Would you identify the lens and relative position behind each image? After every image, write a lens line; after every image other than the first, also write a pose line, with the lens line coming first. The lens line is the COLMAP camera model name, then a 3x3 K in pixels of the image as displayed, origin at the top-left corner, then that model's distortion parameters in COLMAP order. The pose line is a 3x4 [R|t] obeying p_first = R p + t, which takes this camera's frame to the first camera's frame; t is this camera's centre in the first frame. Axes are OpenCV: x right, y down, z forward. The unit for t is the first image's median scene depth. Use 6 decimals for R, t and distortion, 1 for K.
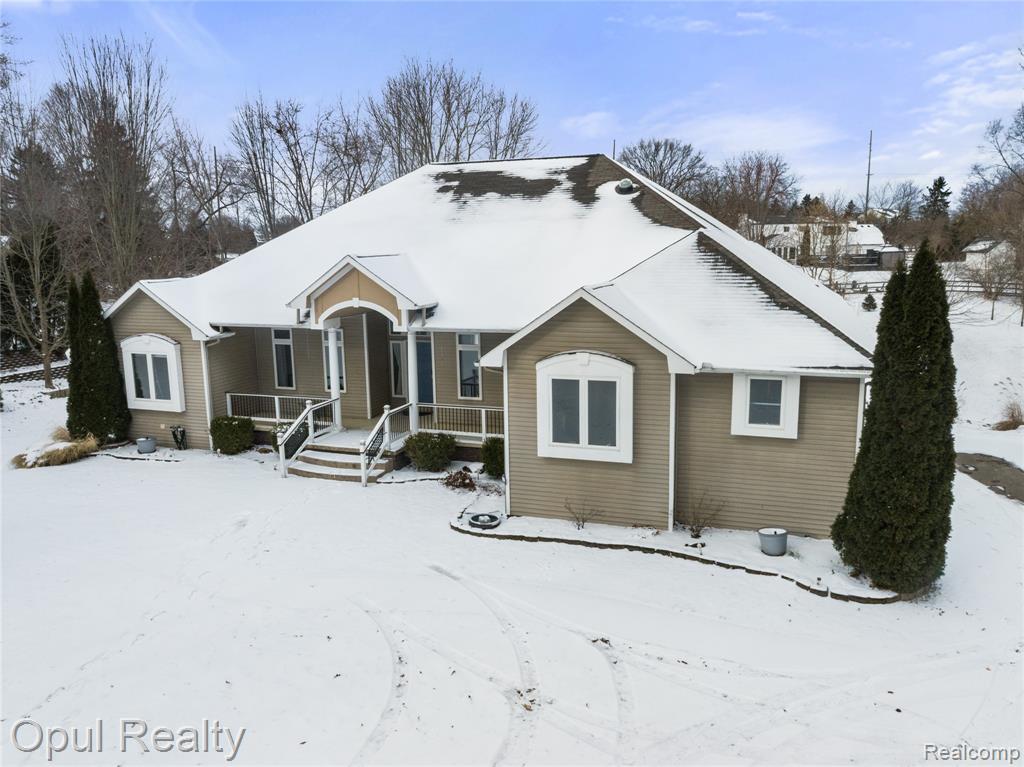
lens RADIAL K [[780.4, 0, 512.0], [0, 780.4, 383.5], [0, 0, 1]] dist [-0.012294, -0.003375]
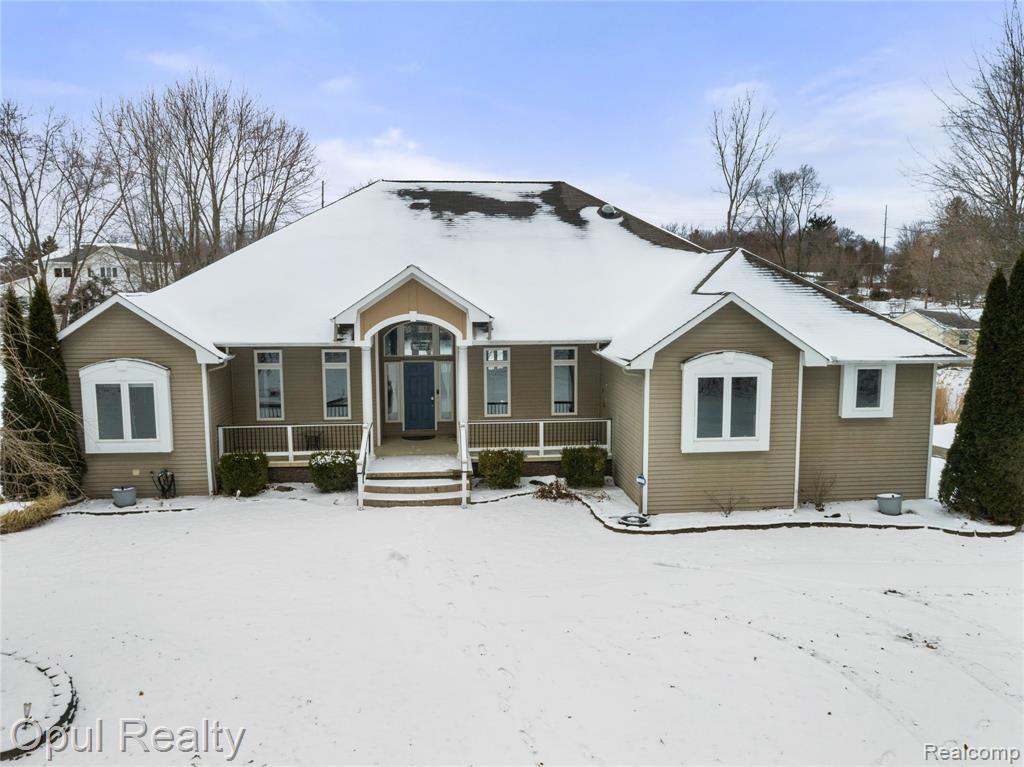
lens RADIAL K [[780.4, 0, 512.0], [0, 780.4, 383.5], [0, 0, 1]] dist [-0.012294, -0.003375]
pose [[0.907616, -0.037645, 0.418110, -0.609043], [0.062350, 0.997013, -0.045581, 0.033646], [-0.415145, 0.067440, 0.907252, 0.135308]]
